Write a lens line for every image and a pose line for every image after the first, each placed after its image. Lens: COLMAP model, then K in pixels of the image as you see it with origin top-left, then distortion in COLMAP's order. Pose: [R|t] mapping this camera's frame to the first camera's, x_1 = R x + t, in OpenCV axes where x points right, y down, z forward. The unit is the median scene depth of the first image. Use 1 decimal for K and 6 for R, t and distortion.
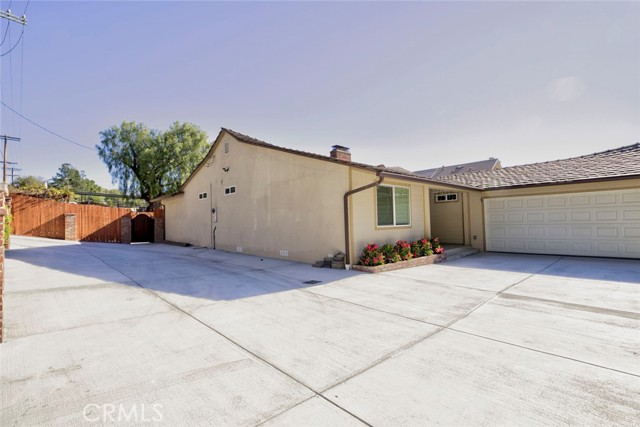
lens RADIAL K [[286.6, 0, 315.9], [0, 286.6, 213.0], [0, 0, 1]] dist [0.027903, -0.009930]
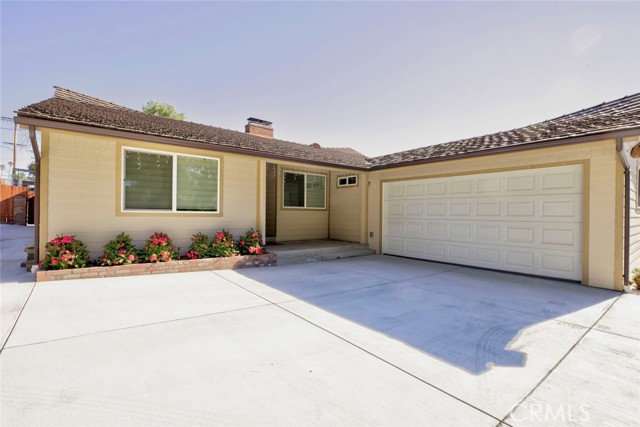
lens RADIAL K [[286.6, 0, 315.9], [0, 286.6, 213.0], [0, 0, 1]] dist [0.027903, -0.009930]
pose [[0.993074, 0.036392, -0.111716, 0.595218], [-0.032944, 0.998927, 0.032553, 0.011625], [0.112780, -0.028647, 0.993207, 0.298578]]
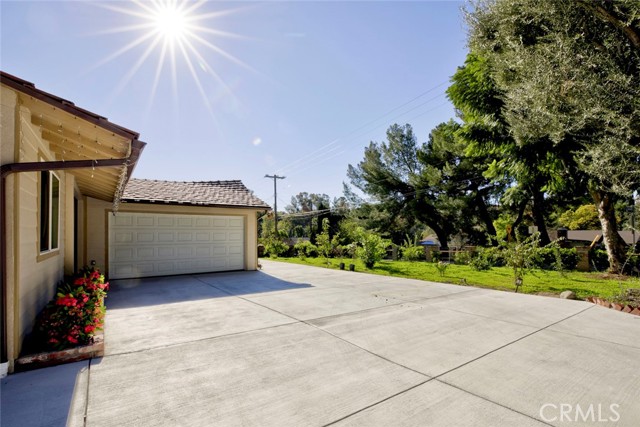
lens RADIAL K [[302.4, 0, 311.9], [0, 302.4, 230.7], [0, 0, 1]] dist [-0.000778, -0.012749]
pose [[0.160511, 0.034234, 0.986440, -0.147291], [-0.033500, 0.999012, -0.029219, 0.008152], [-0.986465, -0.028356, 0.161499, 0.400825]]
